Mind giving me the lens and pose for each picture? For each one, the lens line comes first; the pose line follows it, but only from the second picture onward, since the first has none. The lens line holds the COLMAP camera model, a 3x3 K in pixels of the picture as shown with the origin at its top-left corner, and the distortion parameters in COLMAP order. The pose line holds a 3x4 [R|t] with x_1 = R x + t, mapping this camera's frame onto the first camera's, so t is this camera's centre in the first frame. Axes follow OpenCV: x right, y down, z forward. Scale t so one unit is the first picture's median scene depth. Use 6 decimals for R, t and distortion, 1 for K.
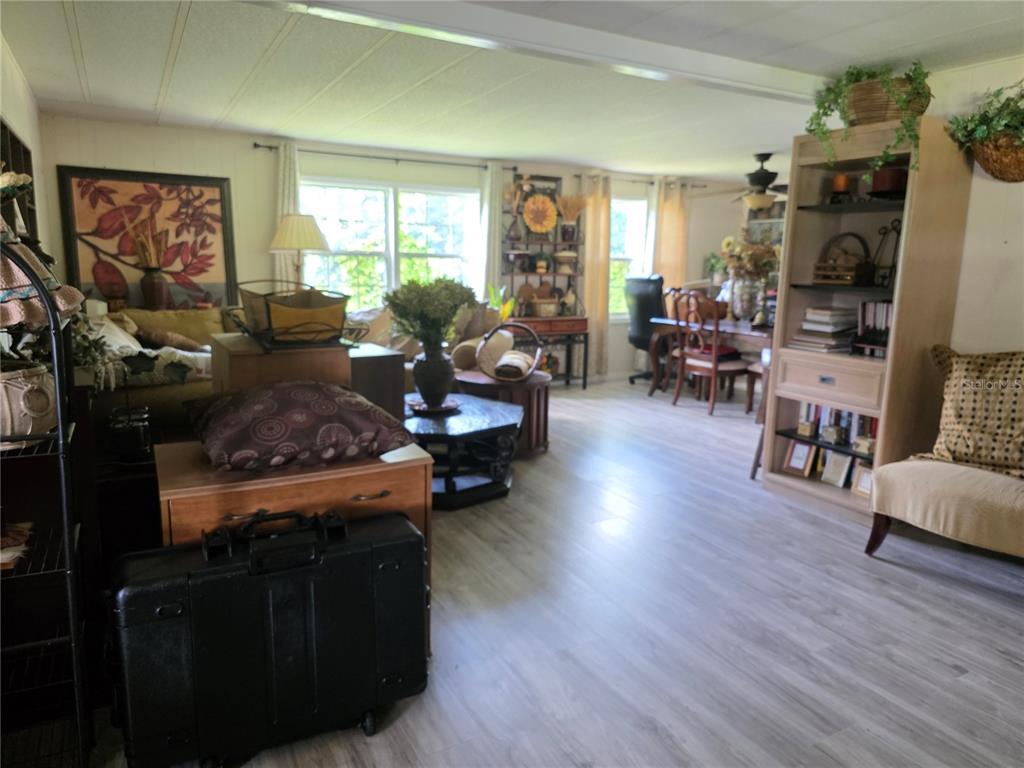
lens RADIAL K [[693.7, 0, 512.0], [0, 693.7, 384.0], [0, 0, 1]] dist [0.003654, -0.004185]
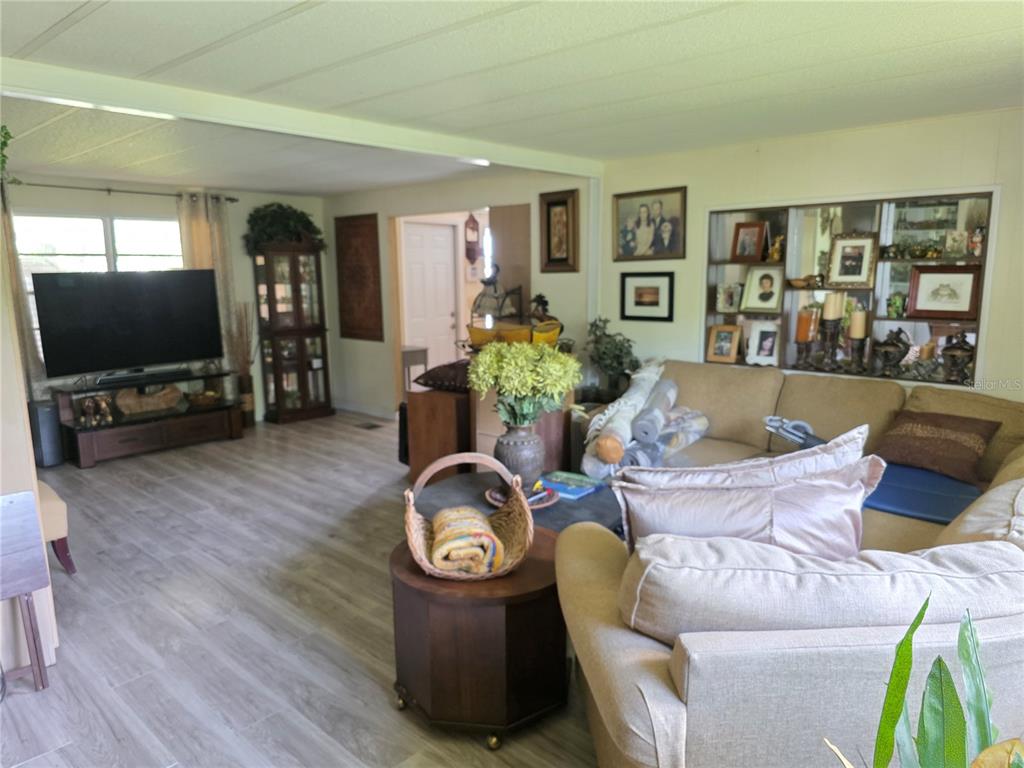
lens RADIAL K [[693.6, 0, 512.0], [0, 693.6, 384.0], [0, 0, 1]] dist [0.046620, 0.000235]
pose [[-0.944704, 0.049812, -0.324119, 0.111606], [-0.060890, 0.944562, 0.322639, -0.262065], [0.322221, 0.324534, -0.889298, 1.224287]]
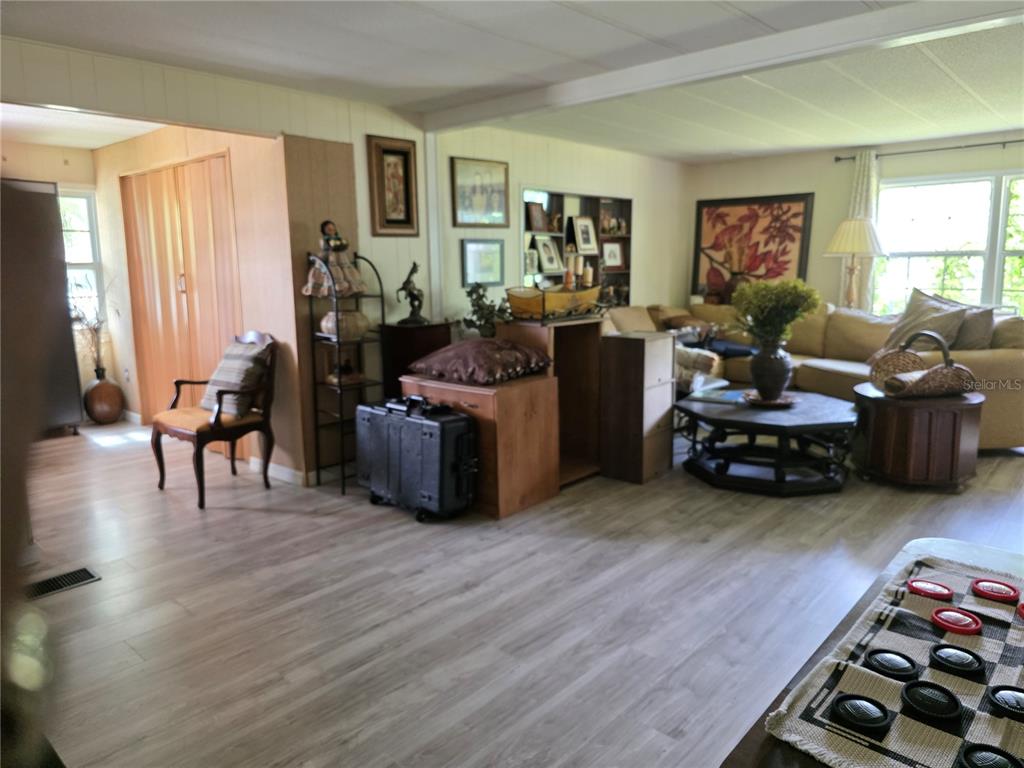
lens RADIAL K [[691.8, 0, 510.6], [0, 691.8, 368.5], [0, 0, 1]] dist [0.010454, 0.000314]
pose [[0.327682, 0.120639, -0.937054, 0.541124], [-0.146155, 0.986348, 0.075875, -0.027731], [0.933415, 0.112092, 0.340841, 0.190361]]
